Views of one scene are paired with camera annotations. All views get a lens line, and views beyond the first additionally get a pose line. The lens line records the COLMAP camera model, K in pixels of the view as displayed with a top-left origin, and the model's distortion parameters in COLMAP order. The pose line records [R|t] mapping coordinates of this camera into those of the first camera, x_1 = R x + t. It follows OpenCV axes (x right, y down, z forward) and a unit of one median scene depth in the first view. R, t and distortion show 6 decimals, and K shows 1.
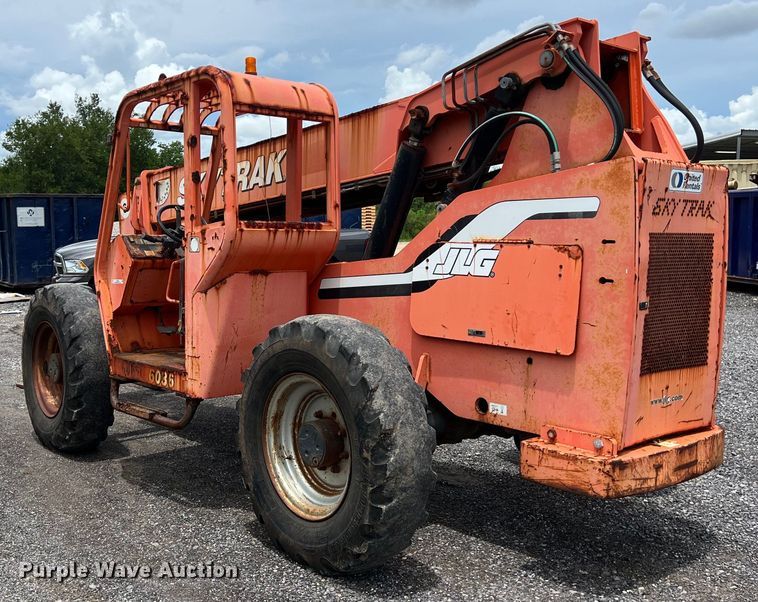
lens RADIAL K [[810.6, 0, 286.6], [0, 810.6, 311.8], [0, 0, 1]] dist [0.141087, -0.274134]
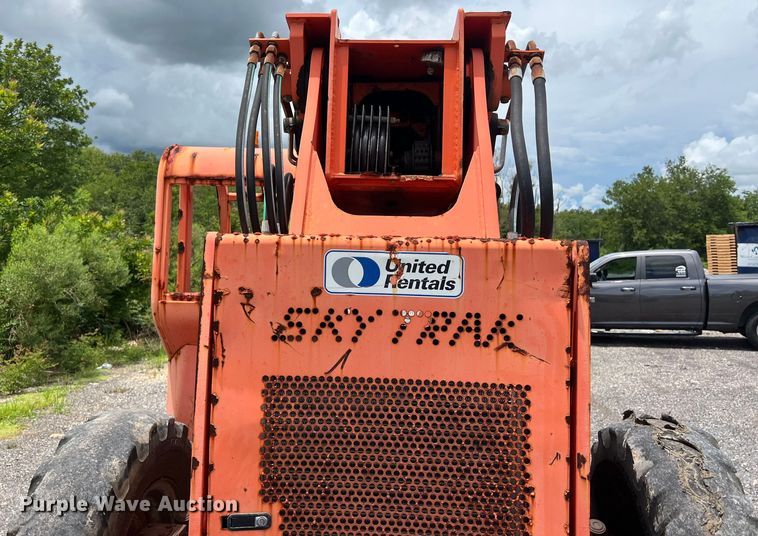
lens RADIAL K [[594.0, 0, 353.1], [0, 594.0, 227.8], [0, 0, 1]] dist [0.088122, -0.146304]
pose [[0.751978, -0.023972, -0.658752, 0.690712], [-0.079619, 0.988719, -0.126866, -0.136226], [0.654362, 0.147850, 0.741586, 0.704017]]
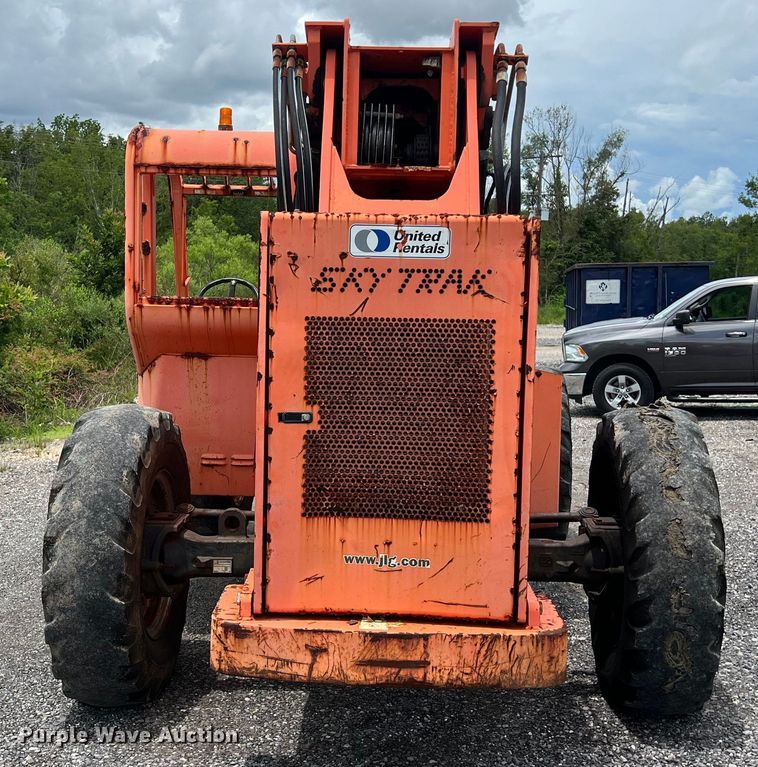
lens RADIAL K [[1020.7, 0, 339.6], [0, 1020.7, 387.6], [0, 0, 1]] dist [0.198221, -0.818396]
pose [[0.771838, 0.059130, -0.633063, 0.971965], [-0.073265, 0.997305, 0.003825, -0.037417], [0.631583, 0.043429, 0.774091, 0.315260]]
